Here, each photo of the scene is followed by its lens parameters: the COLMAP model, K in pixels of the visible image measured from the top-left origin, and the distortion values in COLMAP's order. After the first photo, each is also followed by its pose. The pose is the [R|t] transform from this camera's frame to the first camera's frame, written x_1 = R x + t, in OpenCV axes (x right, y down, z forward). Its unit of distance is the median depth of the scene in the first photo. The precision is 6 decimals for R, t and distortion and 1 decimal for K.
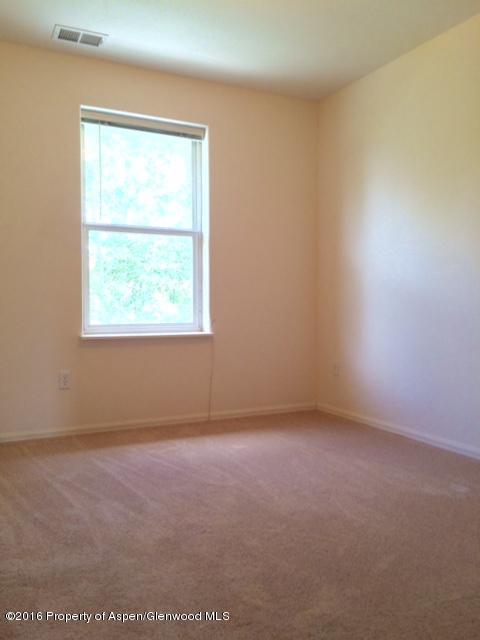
lens RADIAL K [[566.0, 0, 240.0], [0, 566.0, 320.0], [0, 0, 1]] dist [0.036551, -0.013508]
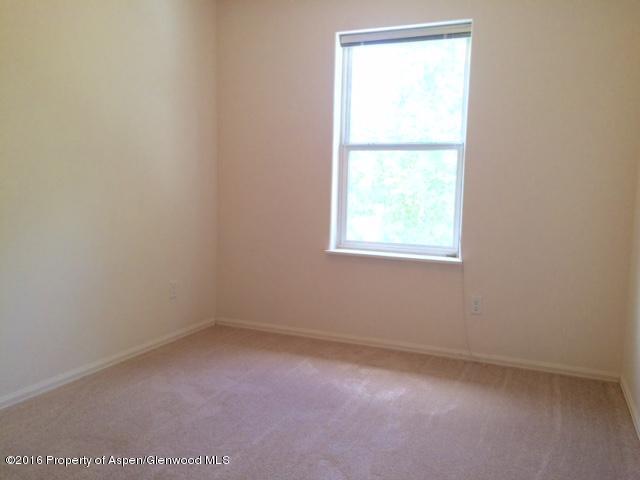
lens RADIAL K [[566.0, 0, 320.0], [0, 566.0, 240.0], [0, 0, 1]] dist [0.036551, -0.013508]
pose [[0.625508, 0.060913, -0.777836, 0.504429], [-0.067644, 0.997428, 0.023713, -0.014355], [0.777280, 0.037783, 0.628020, 0.303702]]
